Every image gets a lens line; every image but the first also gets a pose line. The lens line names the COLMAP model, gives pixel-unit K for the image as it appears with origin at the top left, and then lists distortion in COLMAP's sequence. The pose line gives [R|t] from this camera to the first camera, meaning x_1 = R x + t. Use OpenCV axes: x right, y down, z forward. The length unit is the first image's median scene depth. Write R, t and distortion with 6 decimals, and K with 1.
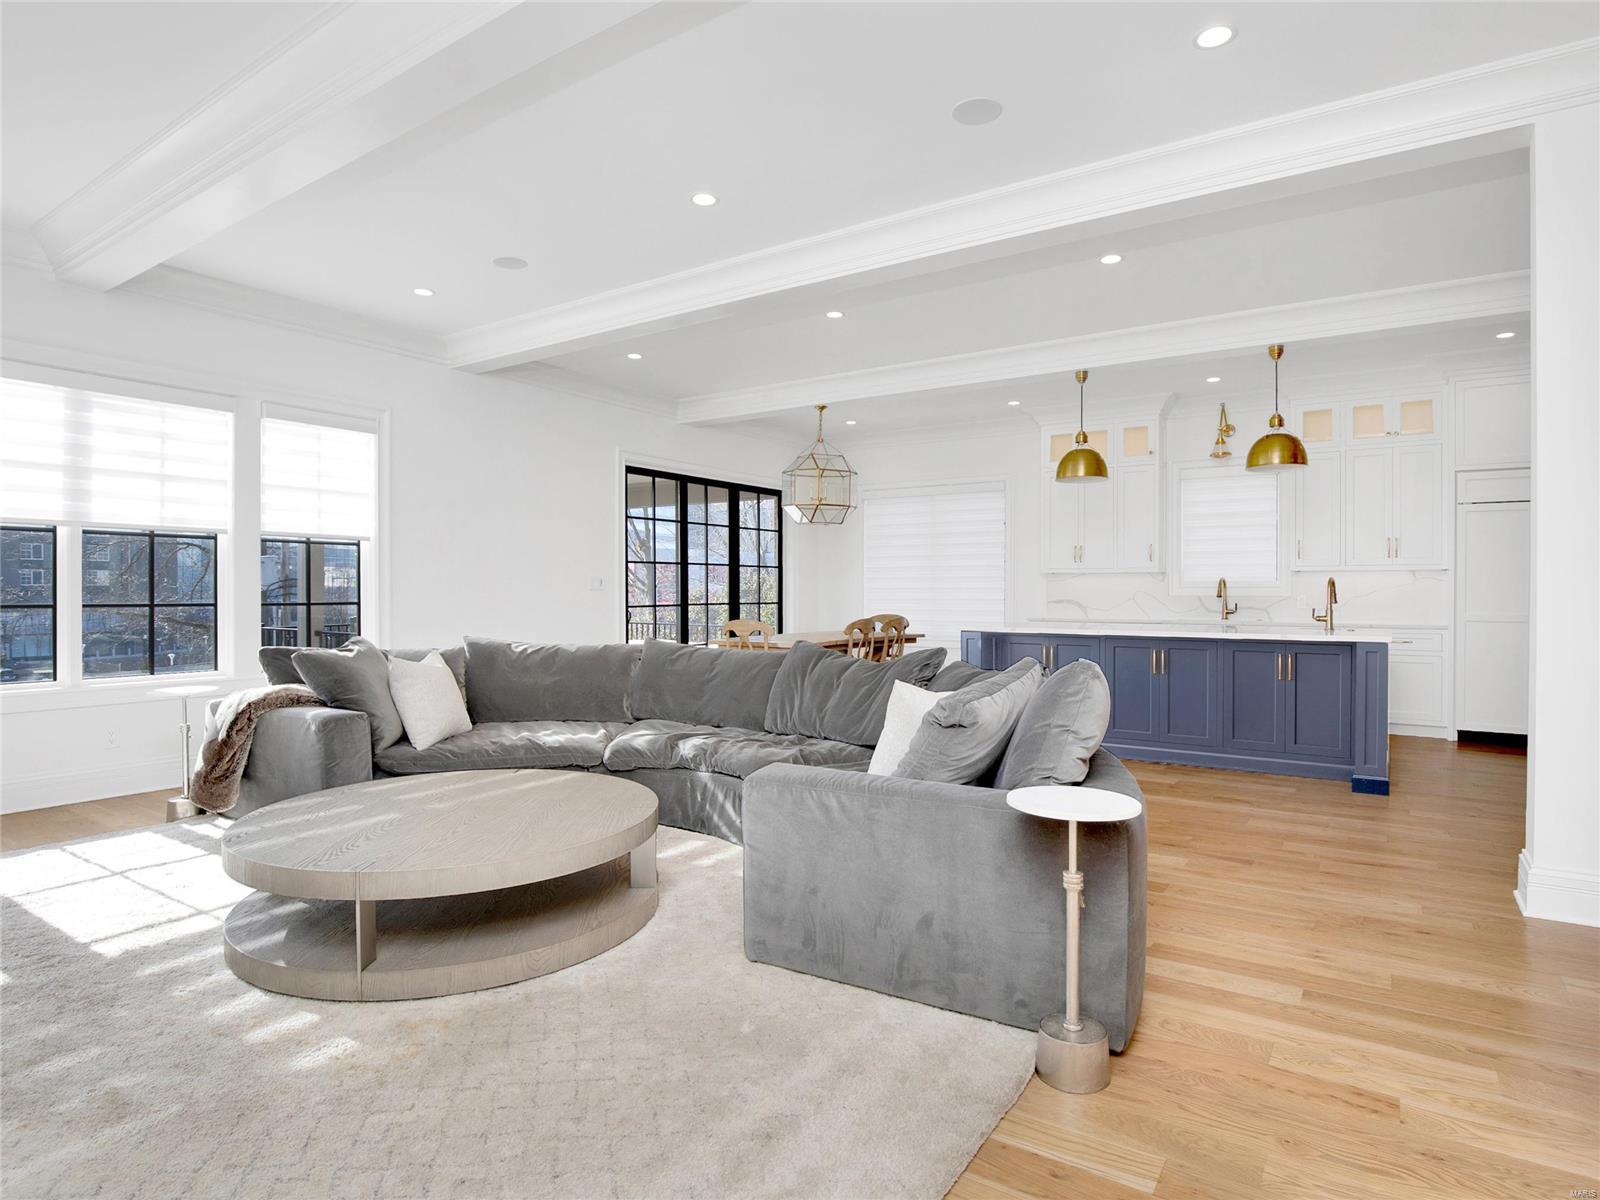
lens RADIAL K [[878.2, 0, 793.2], [0, 878.2, 596.9], [0, 0, 1]] dist [0.012116, -0.000176]
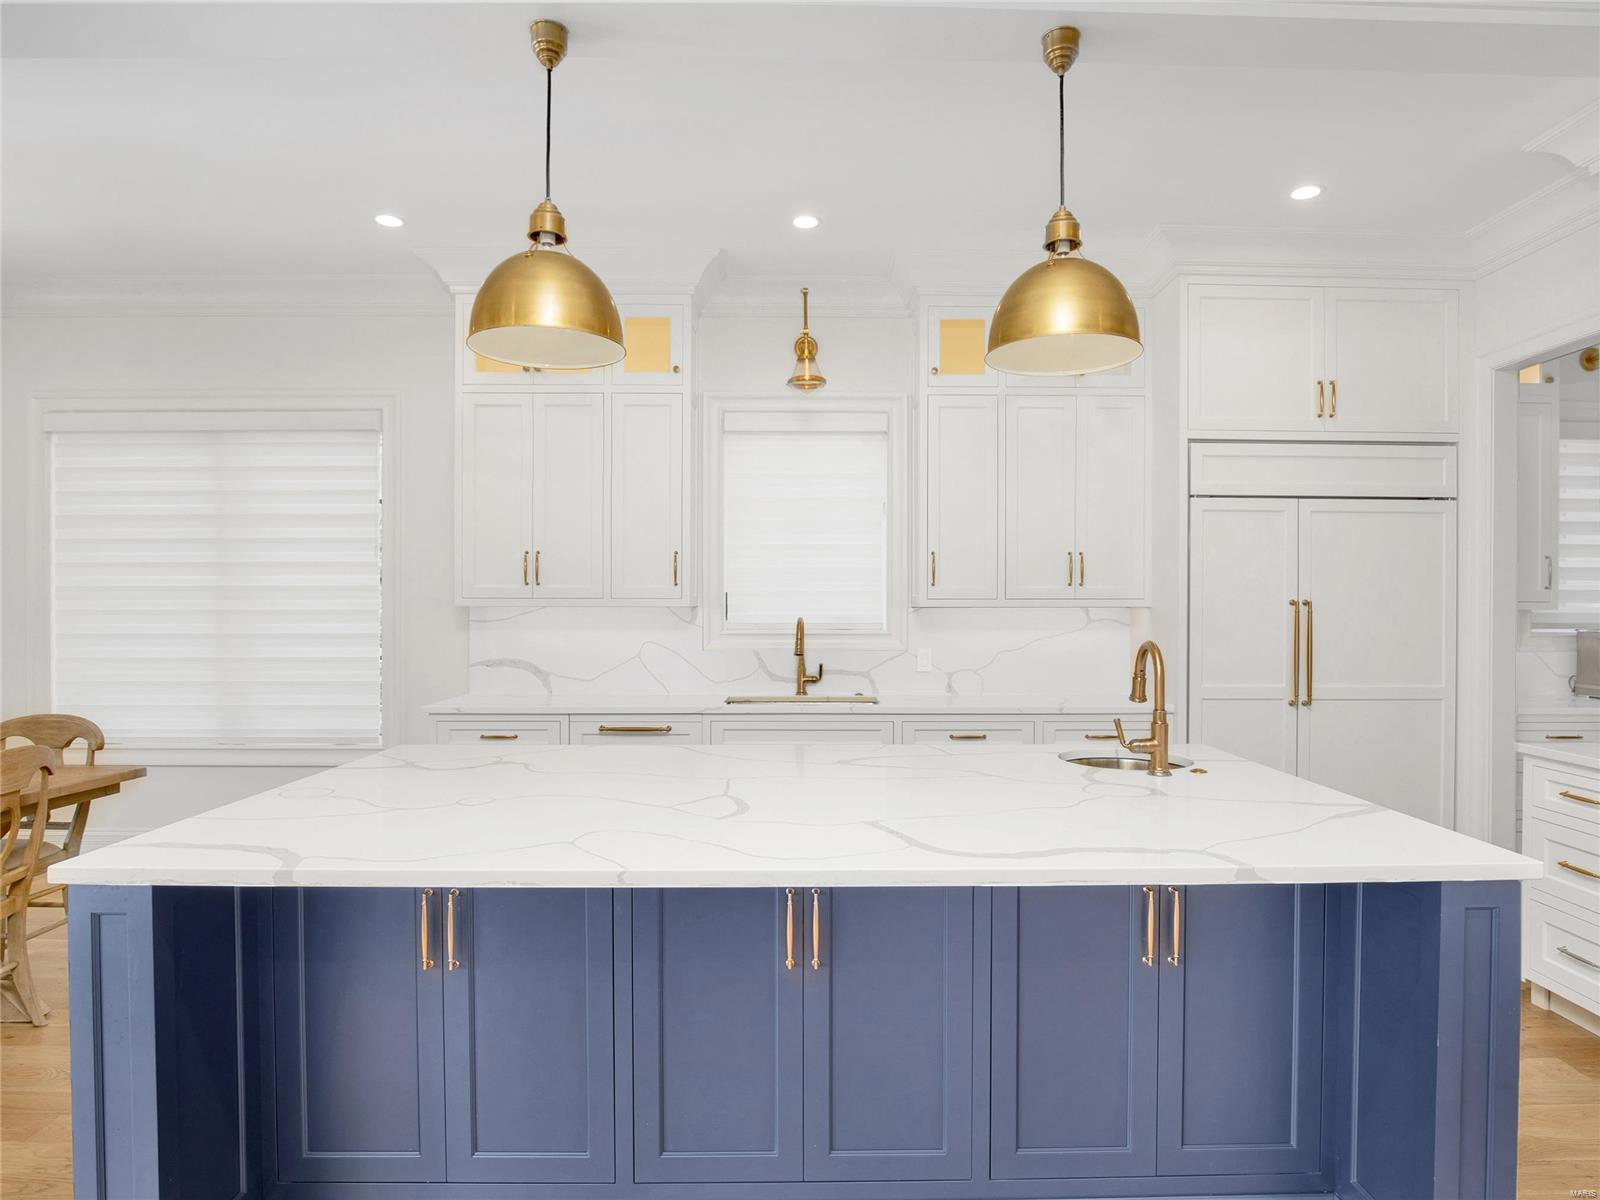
lens RADIAL K [[898.7, 0, 803.9], [0, 898.7, 601.3], [0, 0, 1]] dist [-0.041543, -0.003660]
pose [[0.819391, -0.002041, 0.573231, 0.177561], [0.005378, 0.999977, -0.004128, -0.029991], [-0.573209, 0.006465, 0.819384, 0.554289]]
